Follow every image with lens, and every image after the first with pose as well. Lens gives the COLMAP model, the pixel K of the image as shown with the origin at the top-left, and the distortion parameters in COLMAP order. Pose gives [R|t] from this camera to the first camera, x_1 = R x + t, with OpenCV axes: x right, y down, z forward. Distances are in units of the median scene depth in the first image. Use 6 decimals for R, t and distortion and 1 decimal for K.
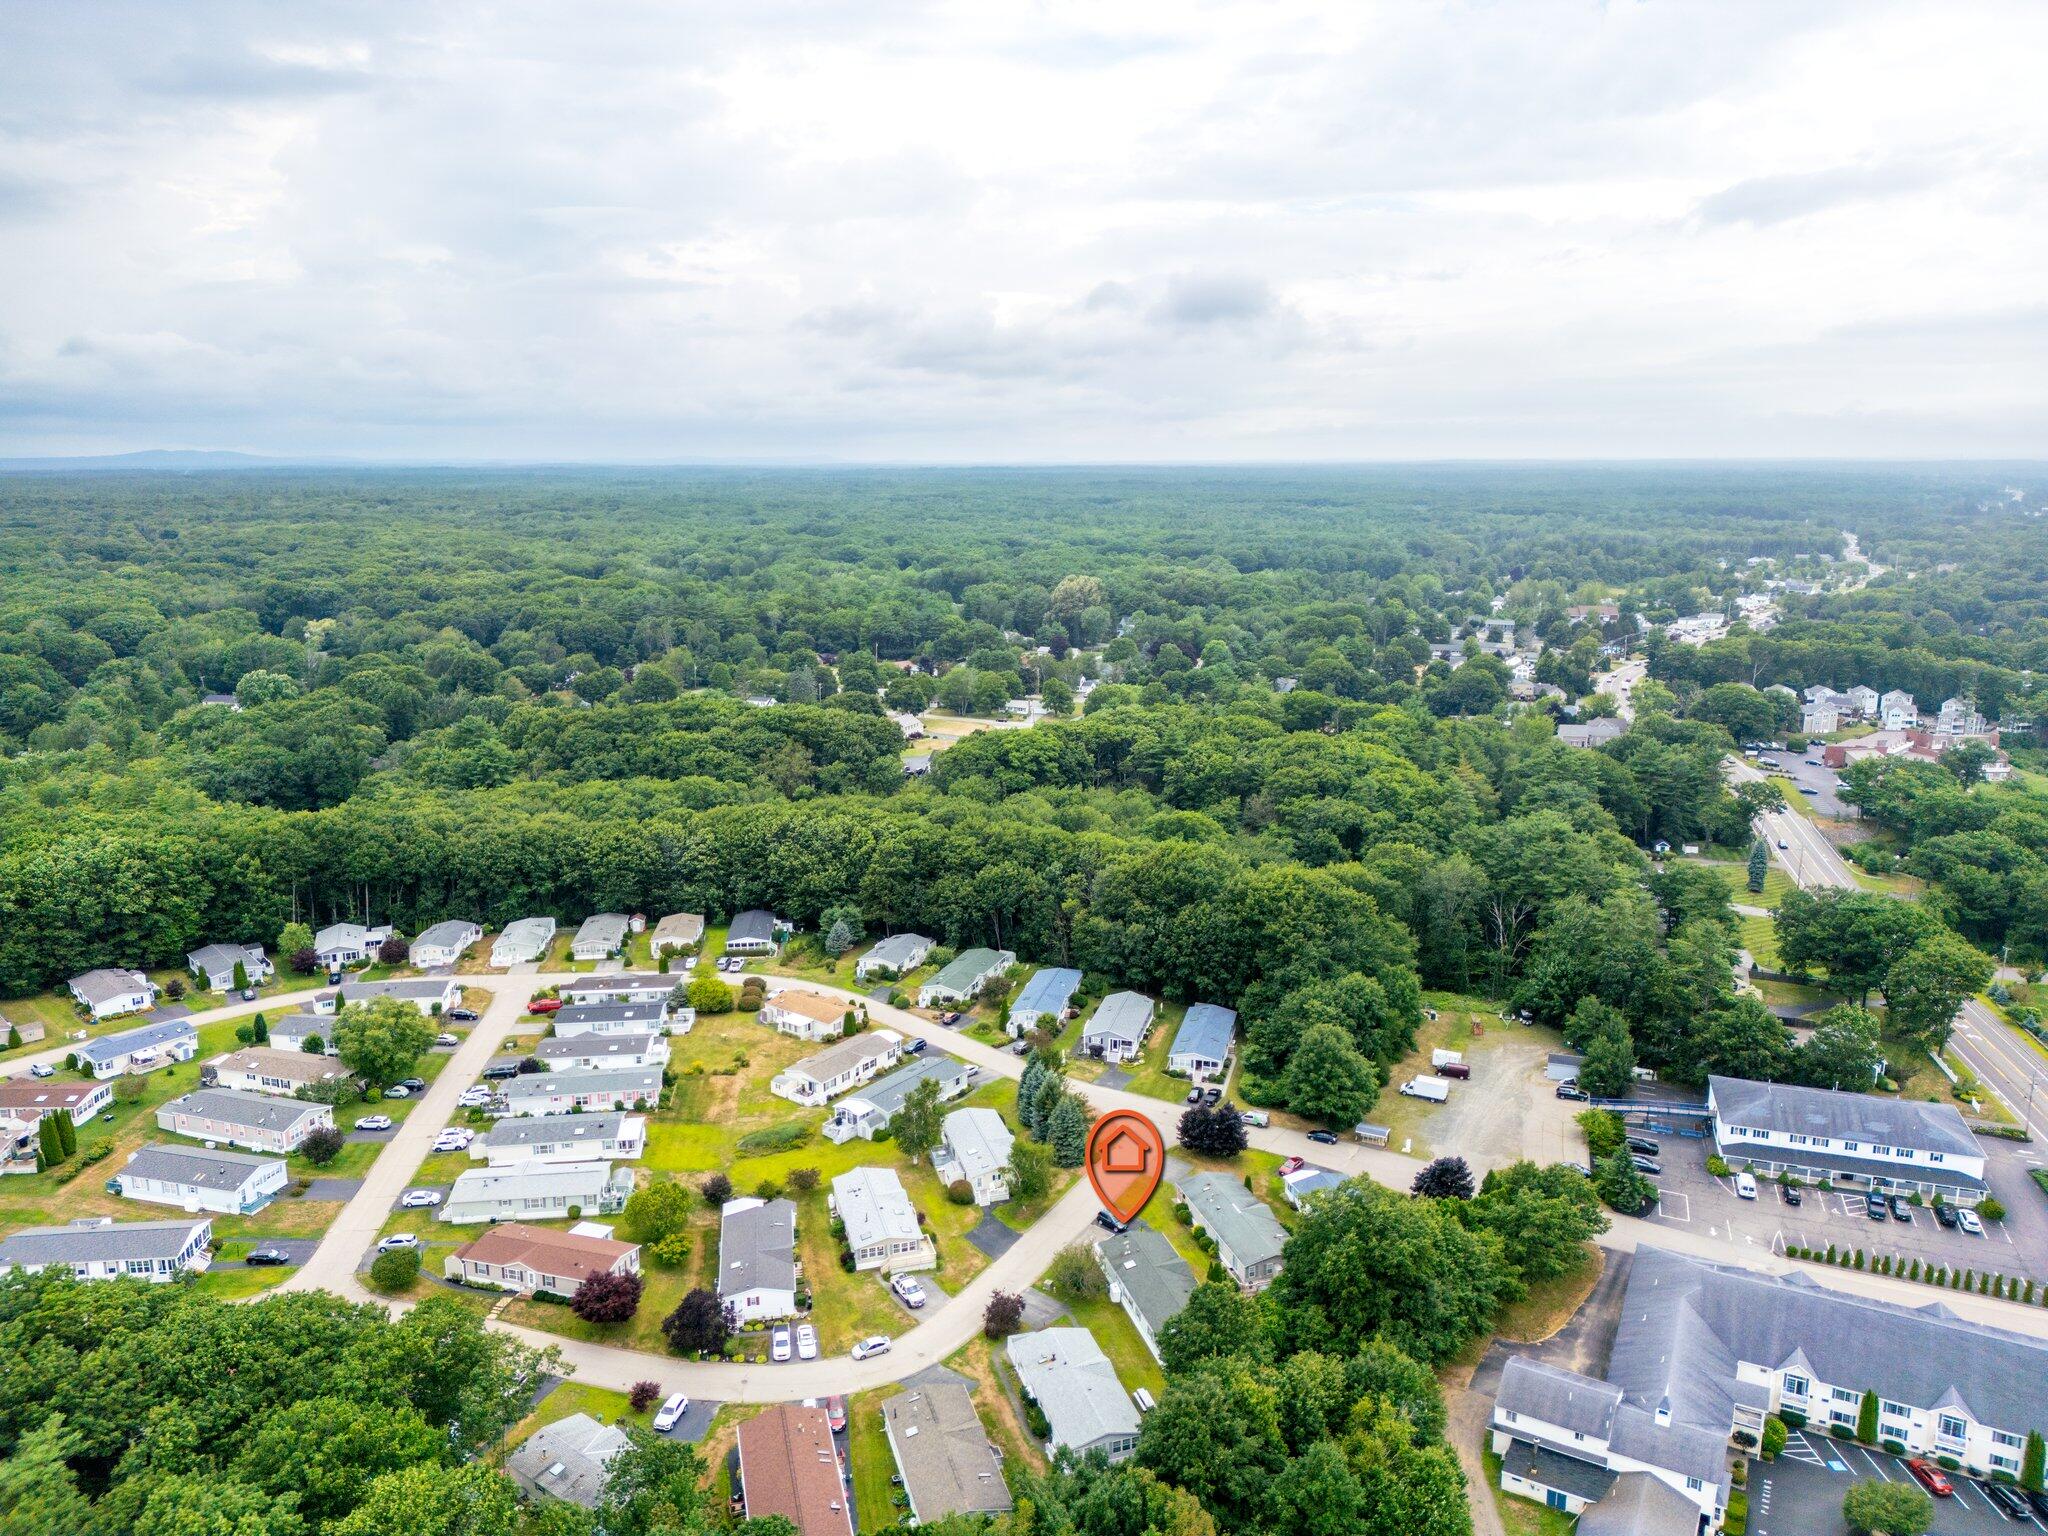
lens RADIAL K [[1425.0, 0, 1024.0], [0, 1425.0, 768.0], [0, 0, 1]] dist [0.101362, -0.120300]
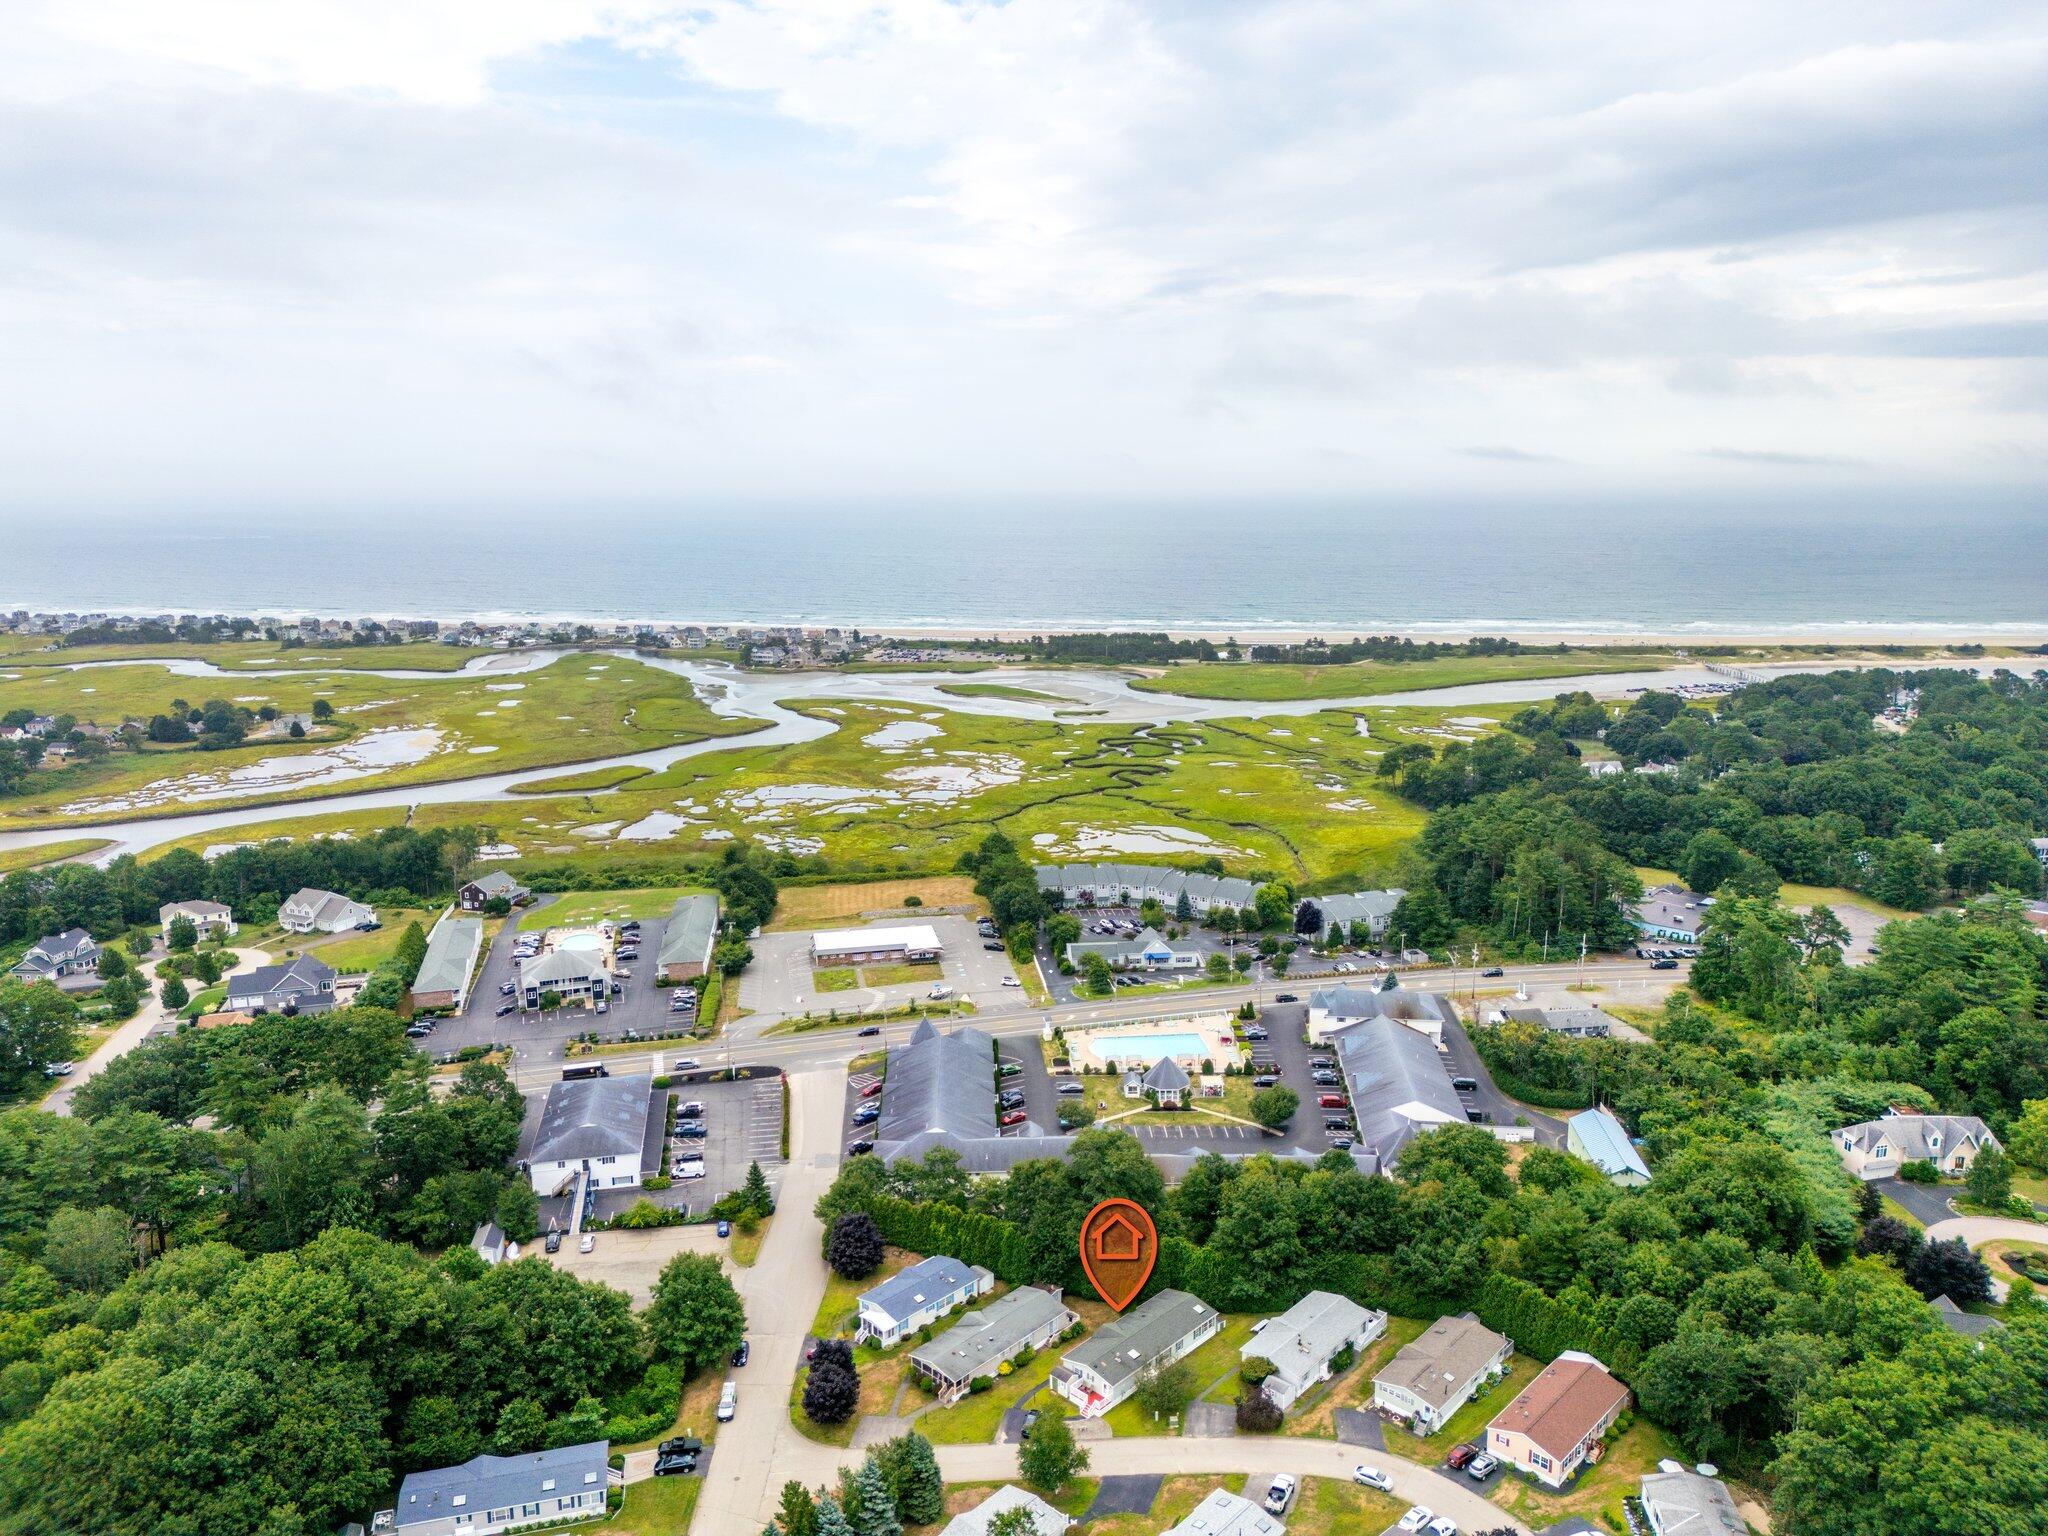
lens RADIAL K [[1425.0, 0, 1024.0], [0, 1425.0, 768.0], [0, 0, 1]] dist [0.101362, -0.120300]
pose [[-0.510187, -0.158741, 0.845287, -0.540730], [0.189640, 0.937868, 0.290588, -0.288272], [-0.838896, 0.308554, -0.448384, 1.069877]]
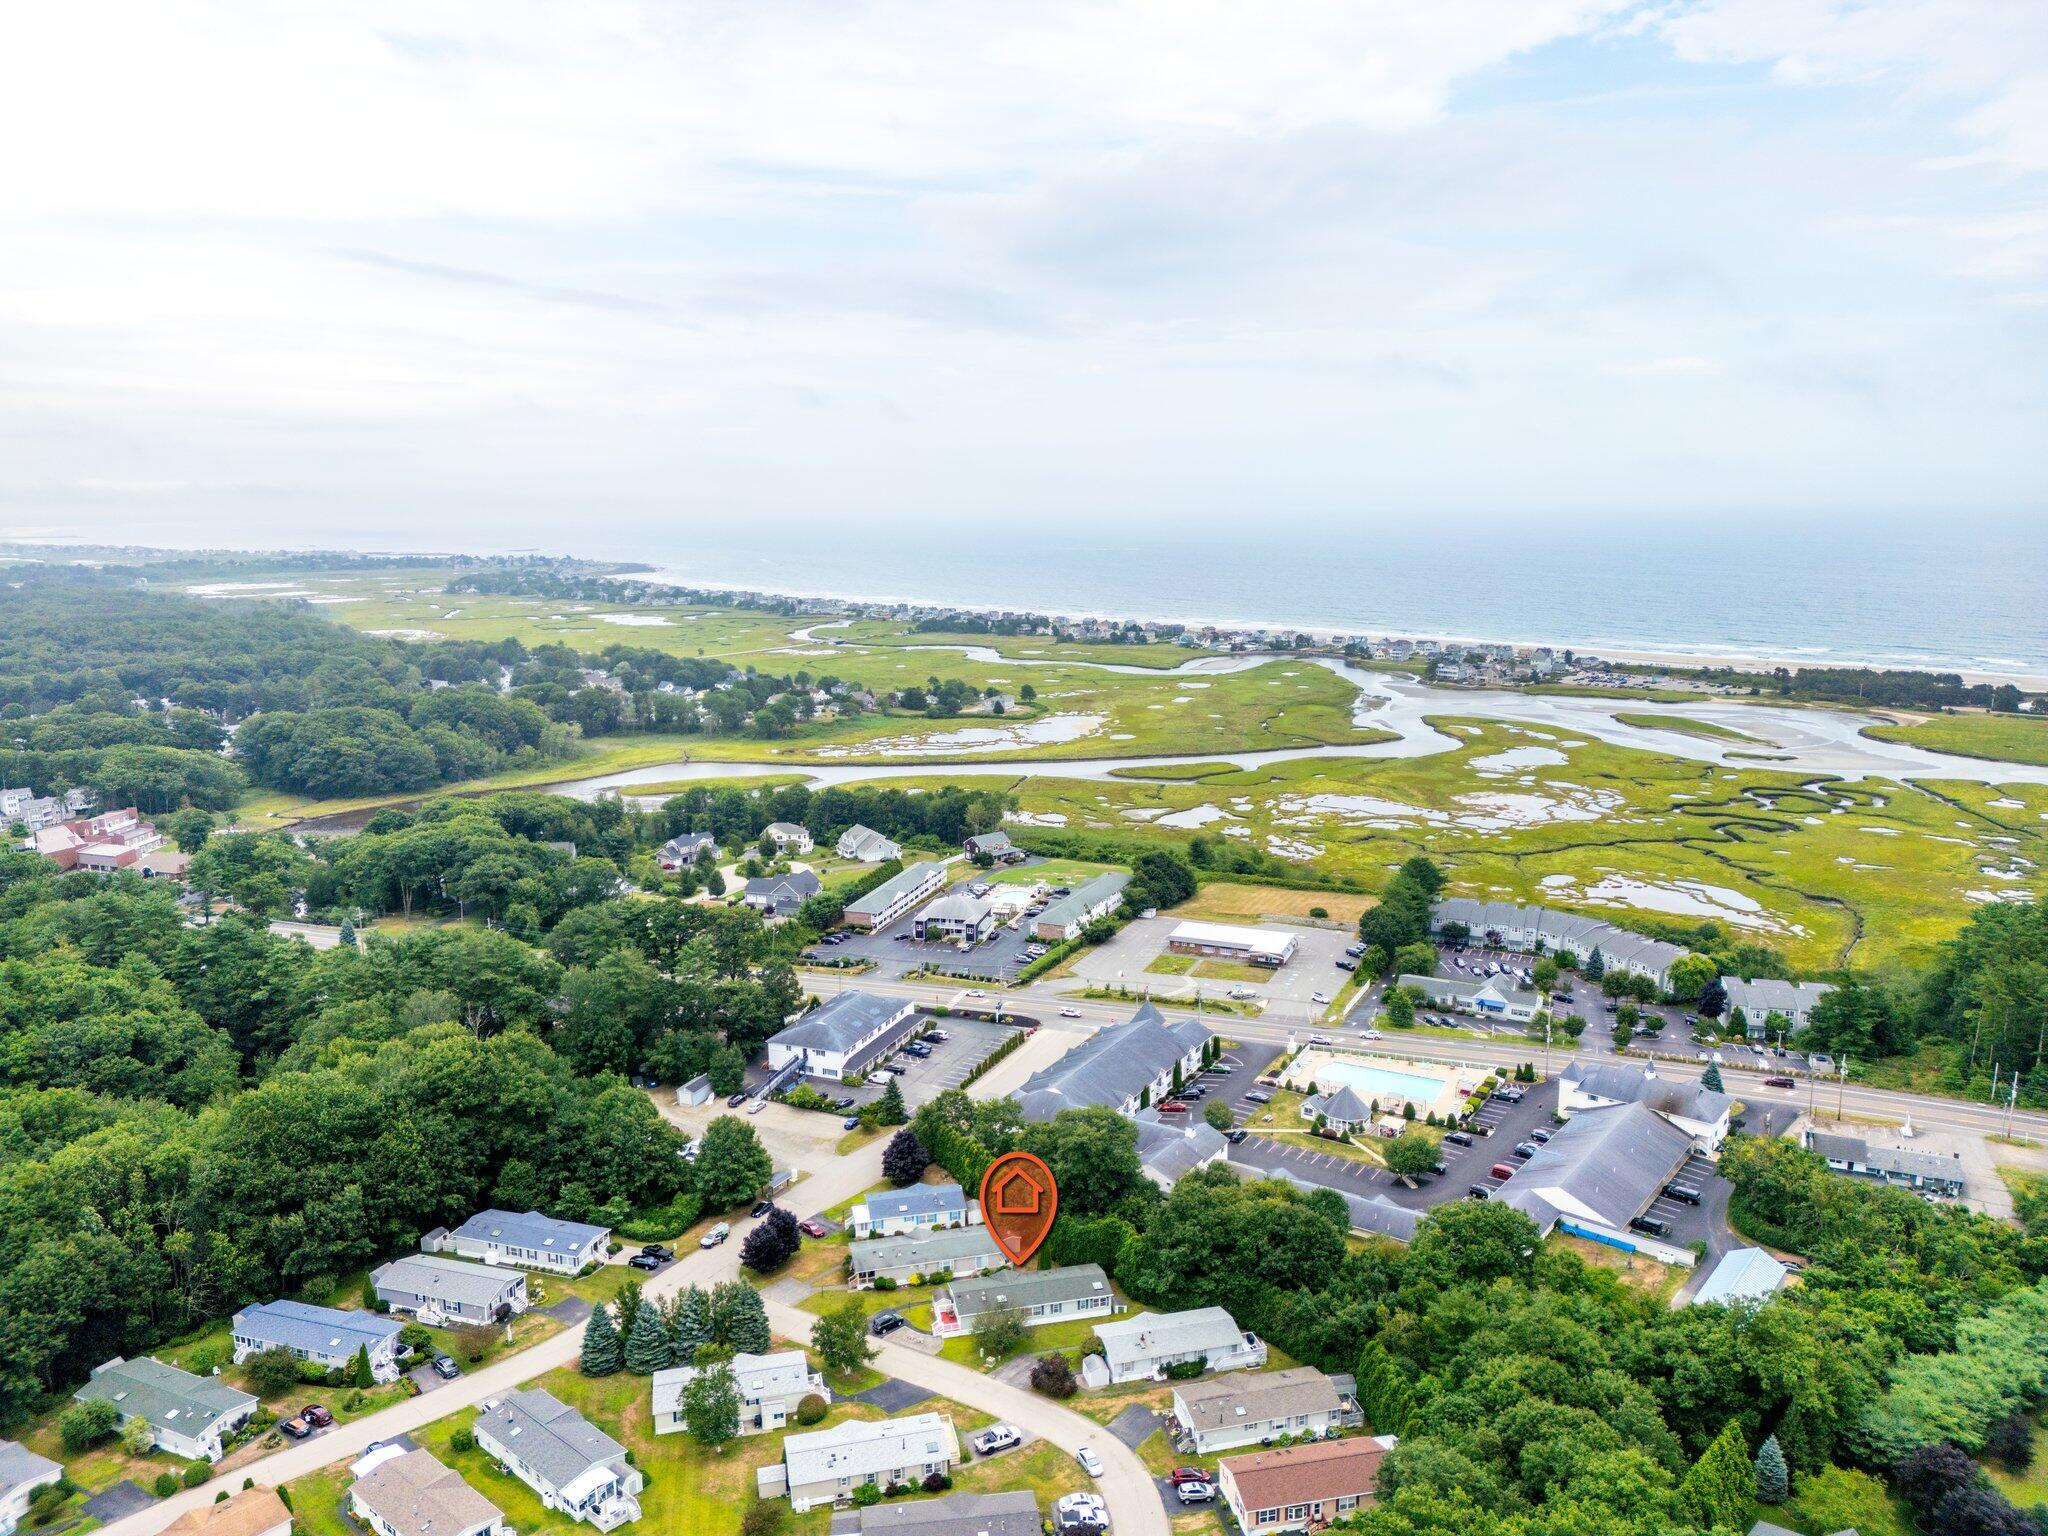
lens RADIAL K [[1425.0, 0, 1024.0], [0, 1425.0, 768.0], [0, 0, 1]] dist [0.101362, -0.120300]
pose [[0.046860, -0.175845, 0.983302, -0.744234], [0.216843, 0.962700, 0.161826, -0.184738], [-0.975081, 0.205639, 0.083243, 0.607708]]
